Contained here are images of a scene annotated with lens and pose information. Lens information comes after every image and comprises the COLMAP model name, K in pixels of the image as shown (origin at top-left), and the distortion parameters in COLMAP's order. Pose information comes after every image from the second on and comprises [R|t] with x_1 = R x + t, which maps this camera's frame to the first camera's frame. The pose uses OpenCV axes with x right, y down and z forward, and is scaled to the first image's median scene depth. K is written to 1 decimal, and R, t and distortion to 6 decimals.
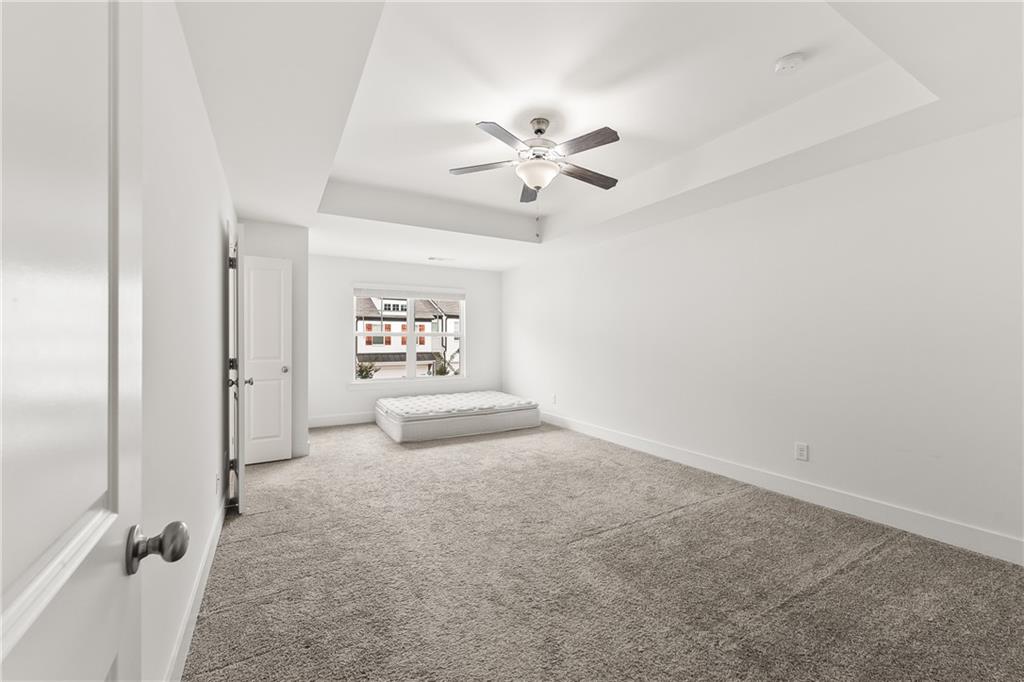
lens RADIAL K [[417.4, 0, 513.3], [0, 417.4, 339.1], [0, 0, 1]] dist [0.000549, -0.000114]
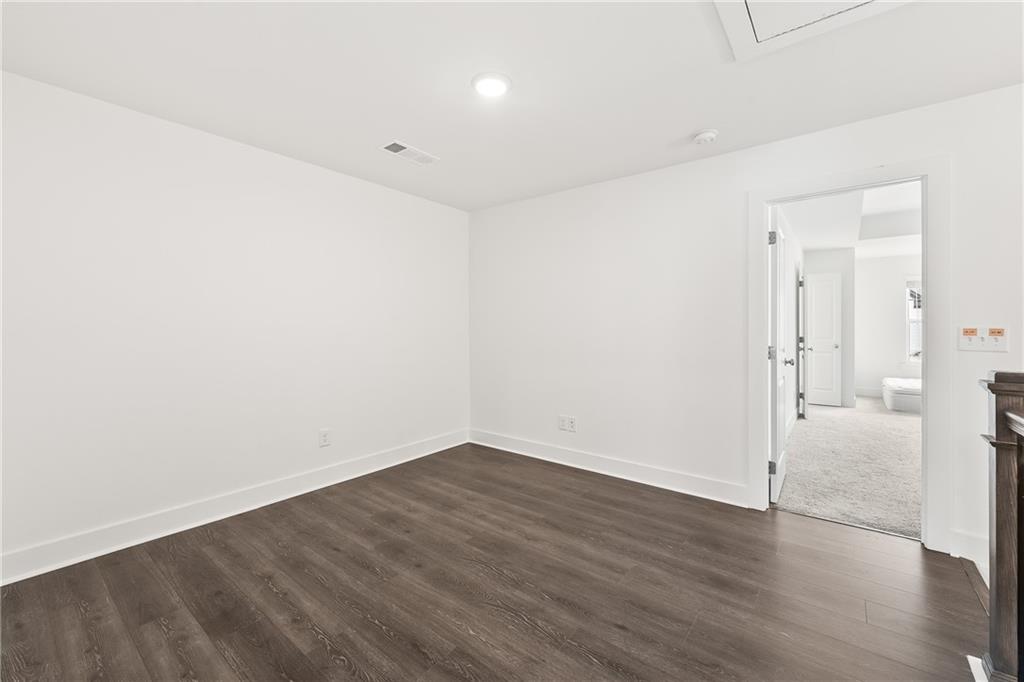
lens RADIAL K [[417.4, 0, 524.6], [0, 417.4, 323.5], [0, 0, 1]] dist [0.000549, -0.000114]
pose [[0.383741, -0.000125, -0.923441, 0.552294], [0.000866, 1.000000, 0.000224, -0.013644], [0.923440, -0.000885, 0.383741, -0.823568]]
